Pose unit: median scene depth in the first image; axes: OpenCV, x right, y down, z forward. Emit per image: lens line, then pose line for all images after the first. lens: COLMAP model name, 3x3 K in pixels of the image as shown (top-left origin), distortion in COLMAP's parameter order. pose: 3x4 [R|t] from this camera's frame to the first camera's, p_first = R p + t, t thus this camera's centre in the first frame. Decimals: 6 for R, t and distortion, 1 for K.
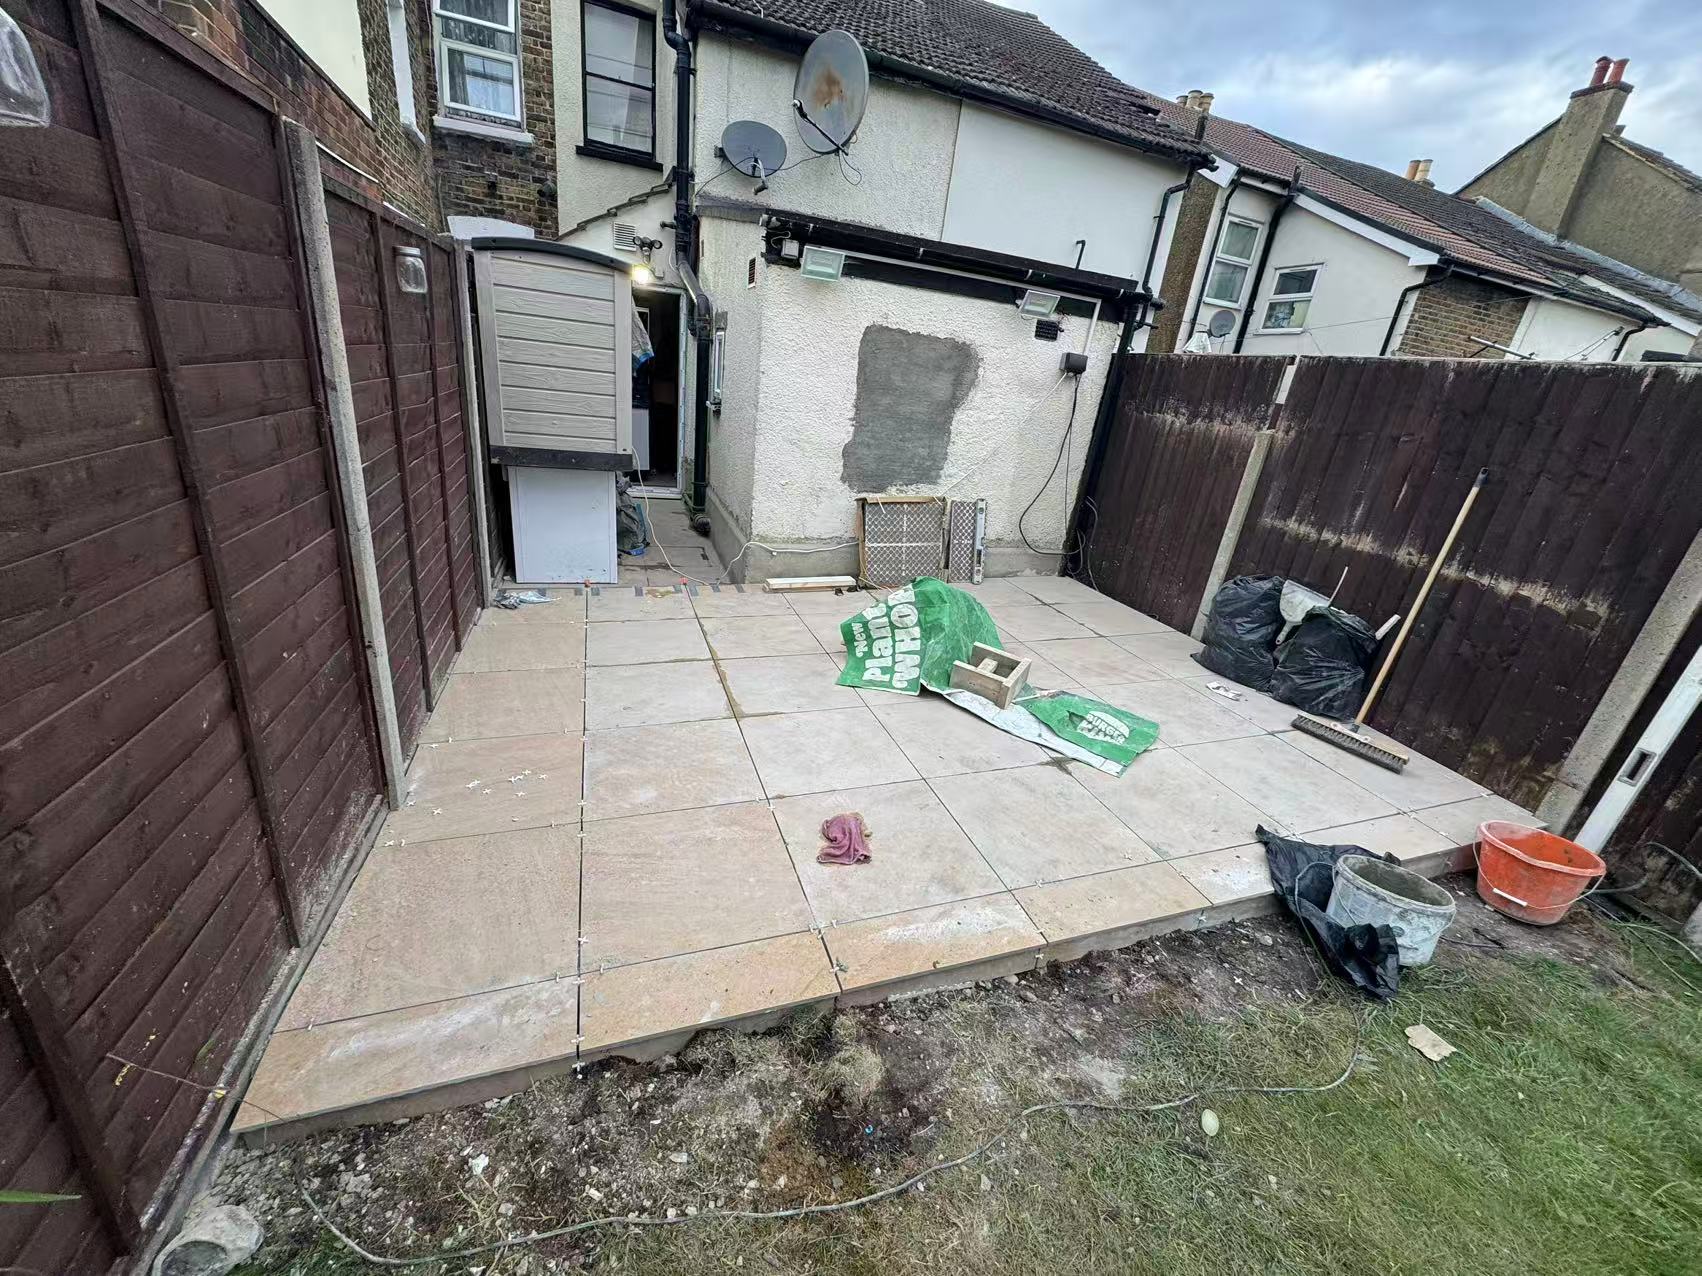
lens RADIAL K [[676.9, 0, 845.0], [0, 676.9, 631.8], [0, 0, 1]] dist [-0.002380, 0.000910]
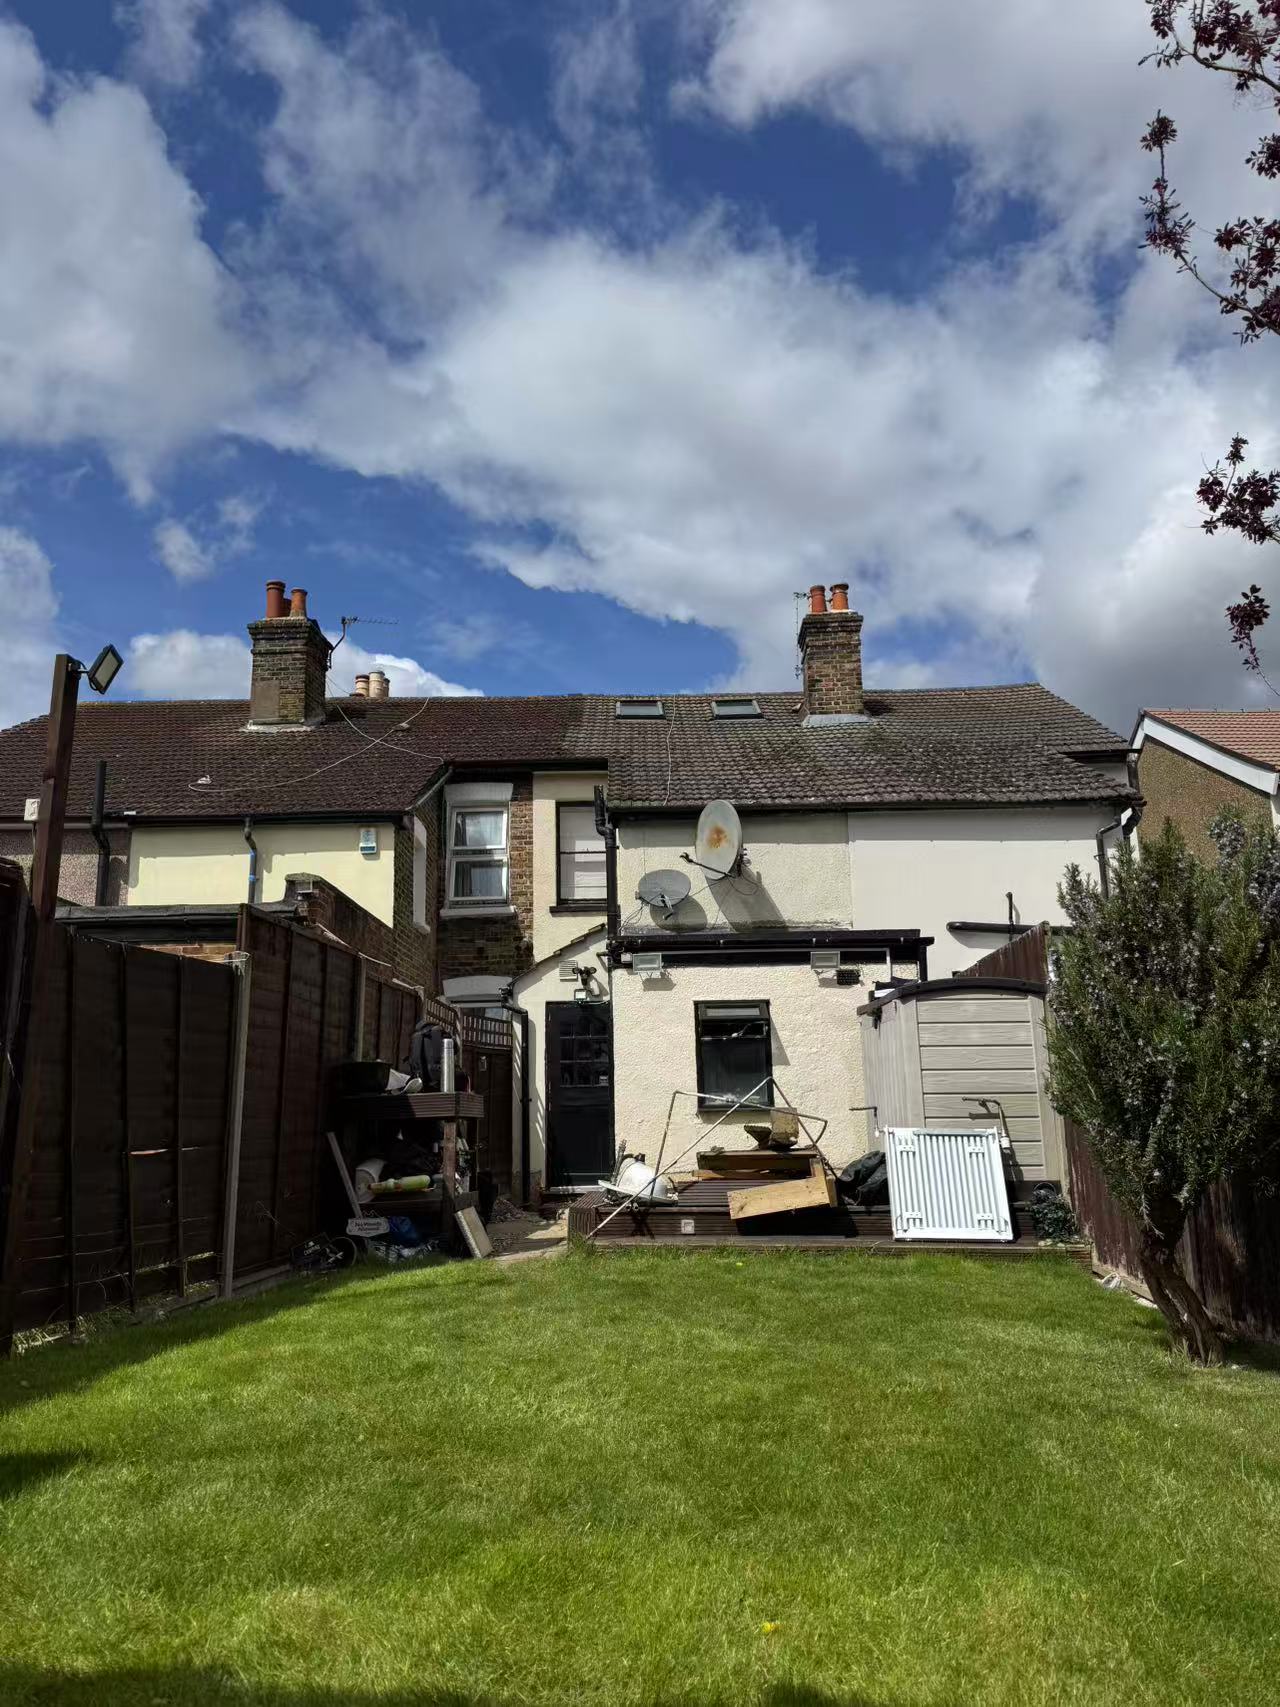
lens RADIAL K [[1041.2, 0, 635.6], [0, 1041.2, 851.8], [0, 0, 1]] dist [-0.000802, -0.000082]
pose [[0.937682, -0.204147, -0.281204, 0.279667], [0.002986, 0.813939, -0.580942, 0.252501], [0.347481, 0.543900, 0.763826, -0.381298]]
